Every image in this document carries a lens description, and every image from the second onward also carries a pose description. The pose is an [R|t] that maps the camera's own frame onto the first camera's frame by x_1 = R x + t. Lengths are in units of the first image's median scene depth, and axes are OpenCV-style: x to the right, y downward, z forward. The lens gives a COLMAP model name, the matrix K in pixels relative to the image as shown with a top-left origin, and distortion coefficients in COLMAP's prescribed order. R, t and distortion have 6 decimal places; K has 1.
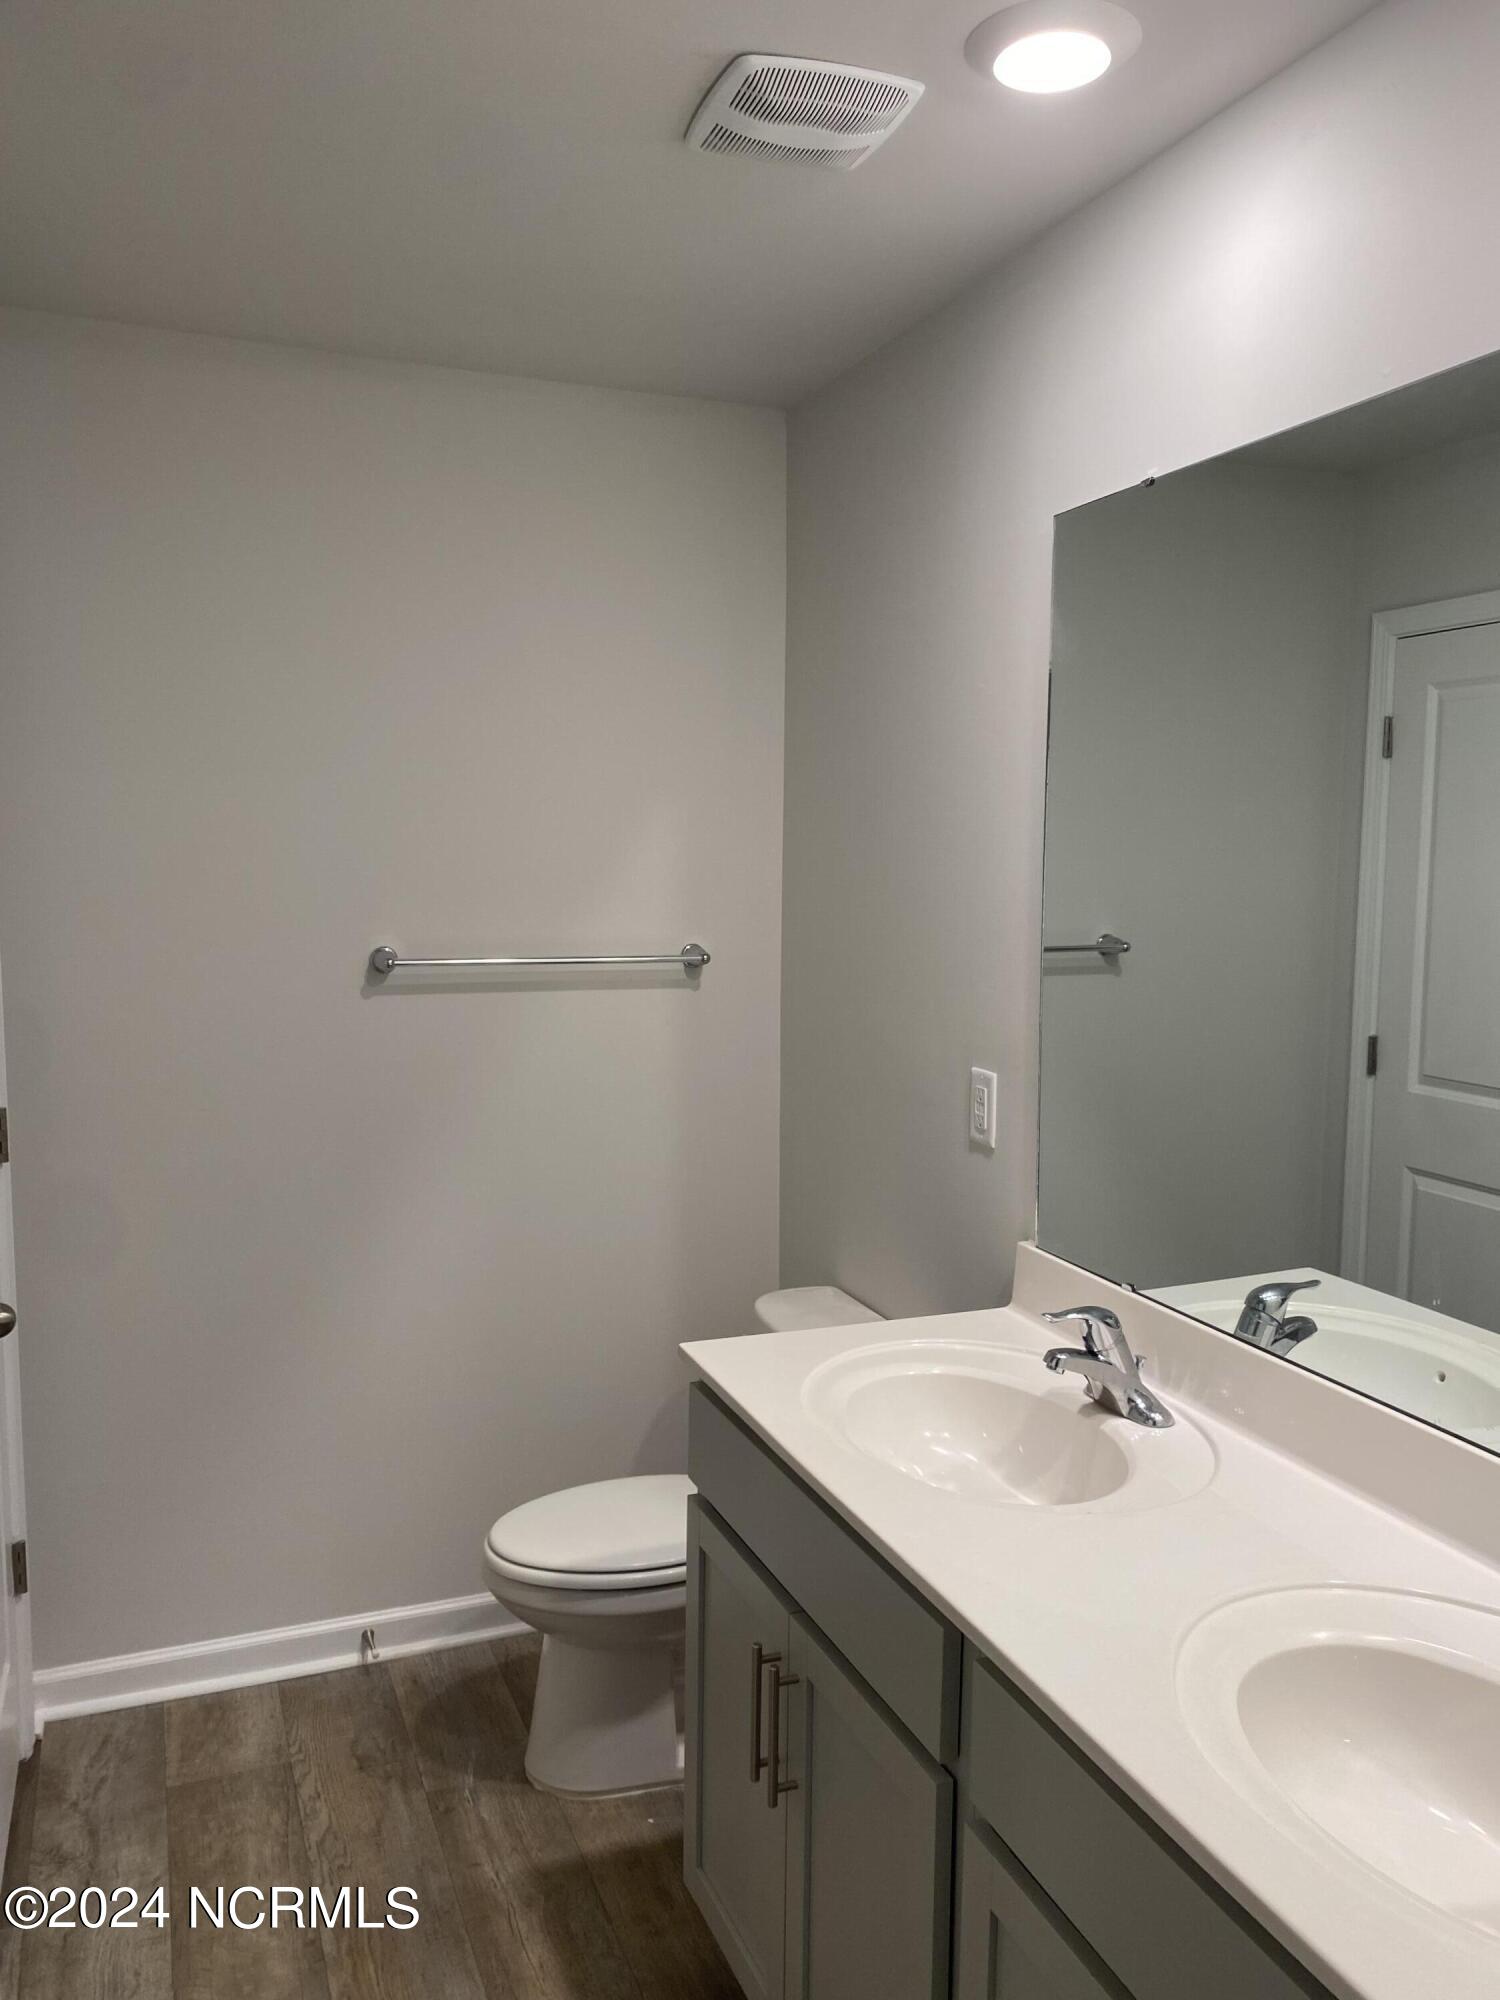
lens RADIAL K [[1522.5, 0, 748.6], [0, 1522.5, 1004.7], [0, 0, 1]] dist [0.005997, 0.004172]
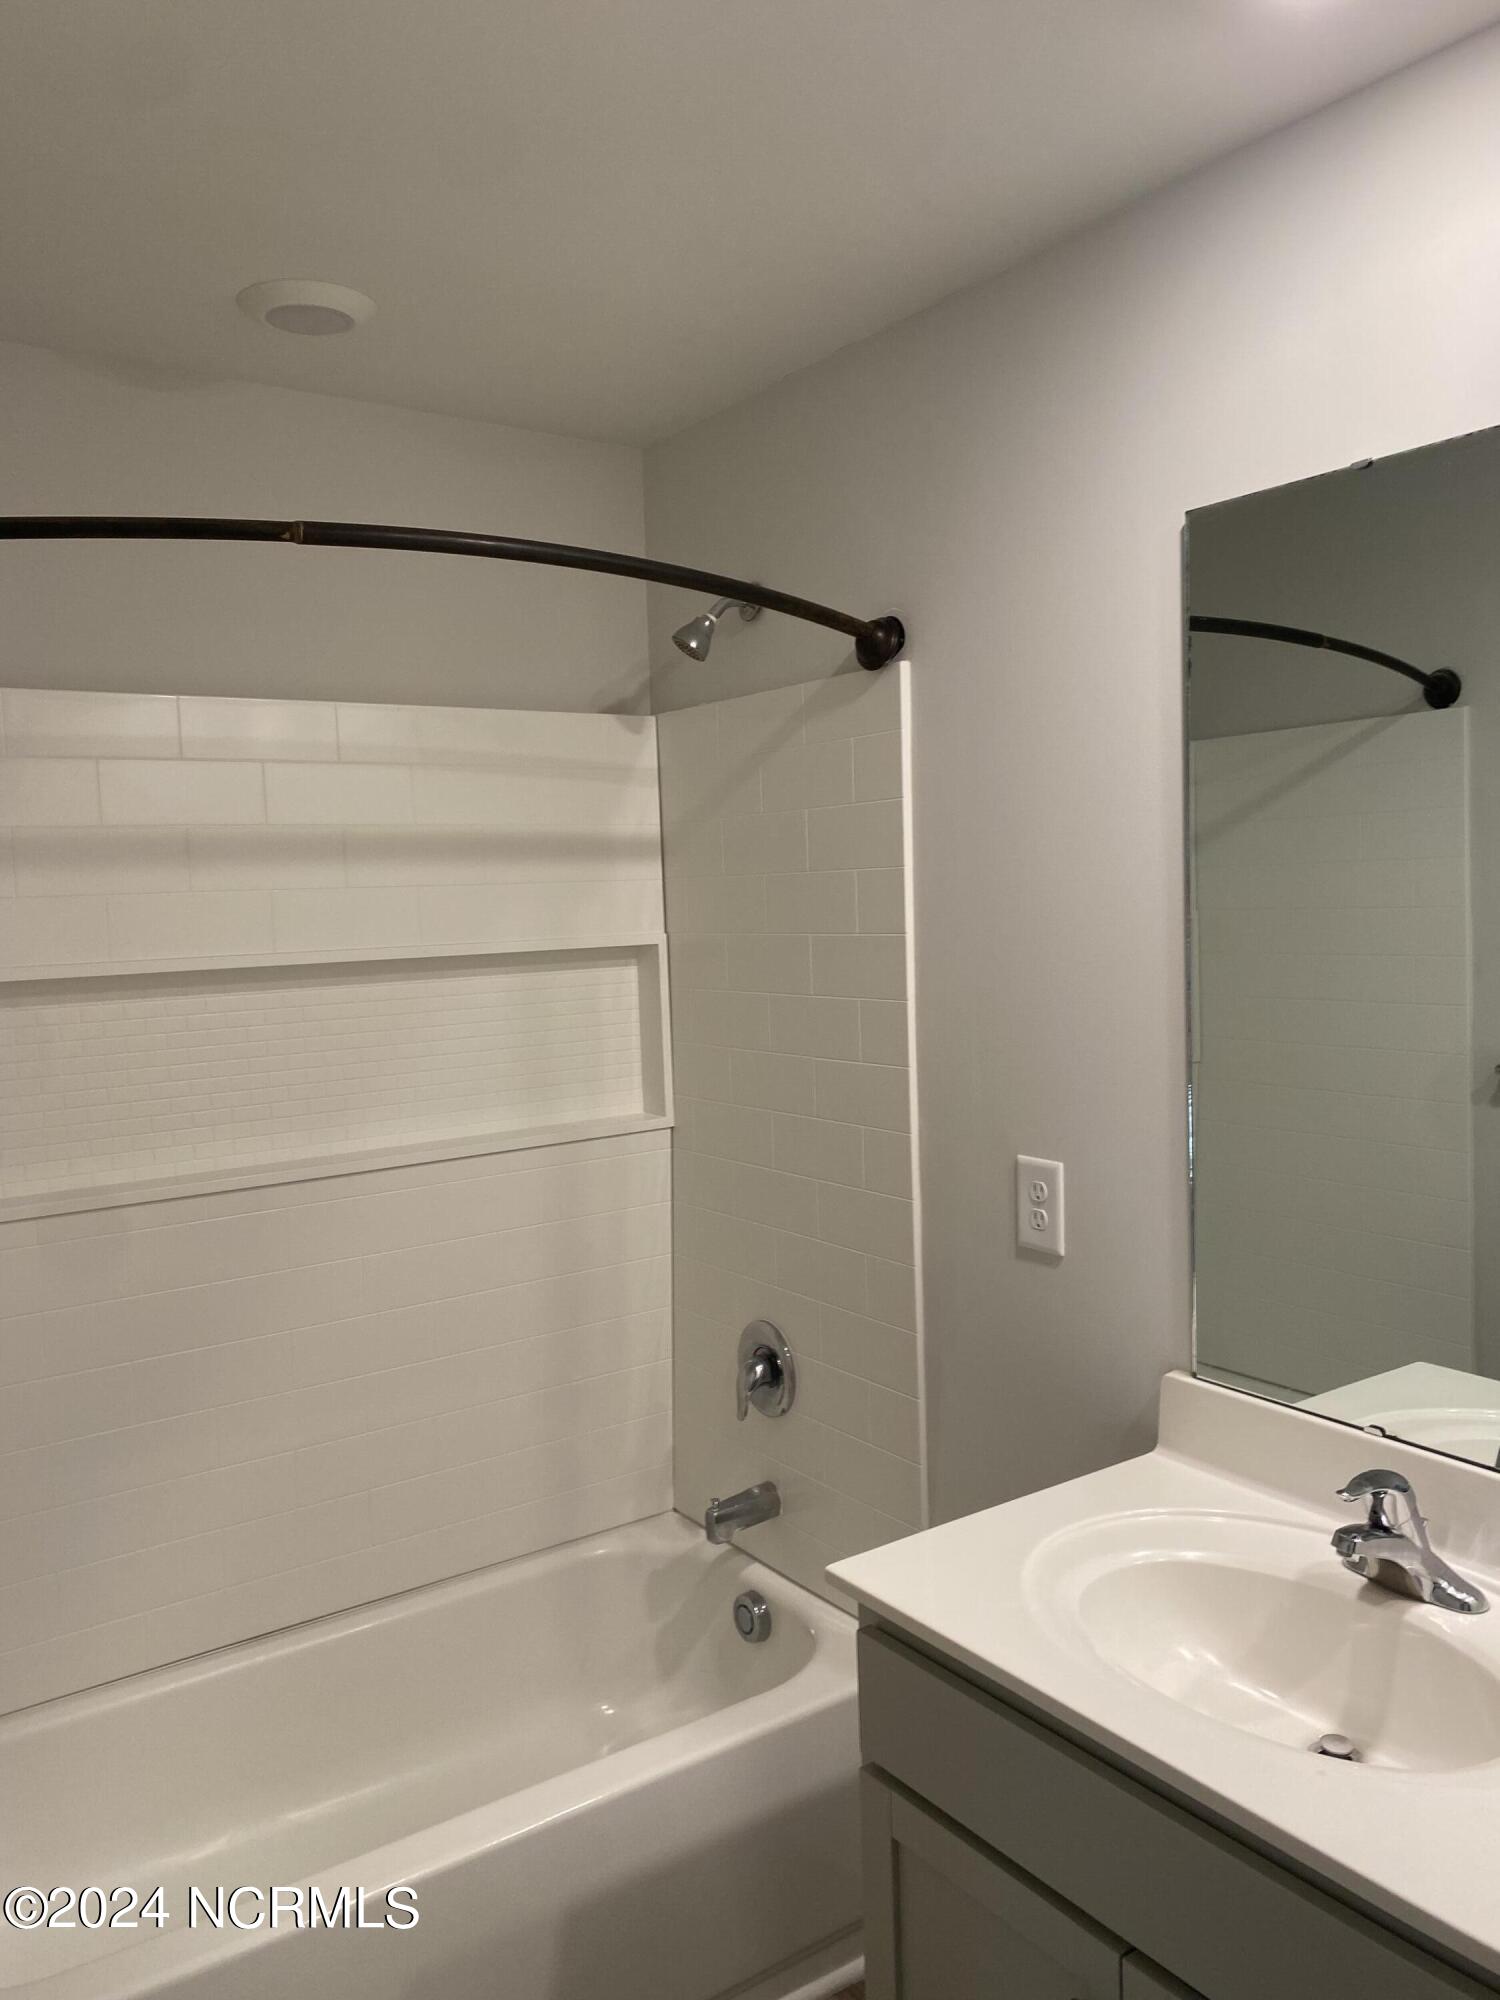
lens RADIAL K [[1522.5, 0, 752.6], [0, 1522.5, 992.8], [0, 0, 1]] dist [0.005997, 0.004172]
pose [[0.969825, -0.049784, 0.238664, -0.275594], [0.057124, 0.998080, -0.023935, -0.053830], [-0.237015, 0.036846, 0.970807, 0.279329]]
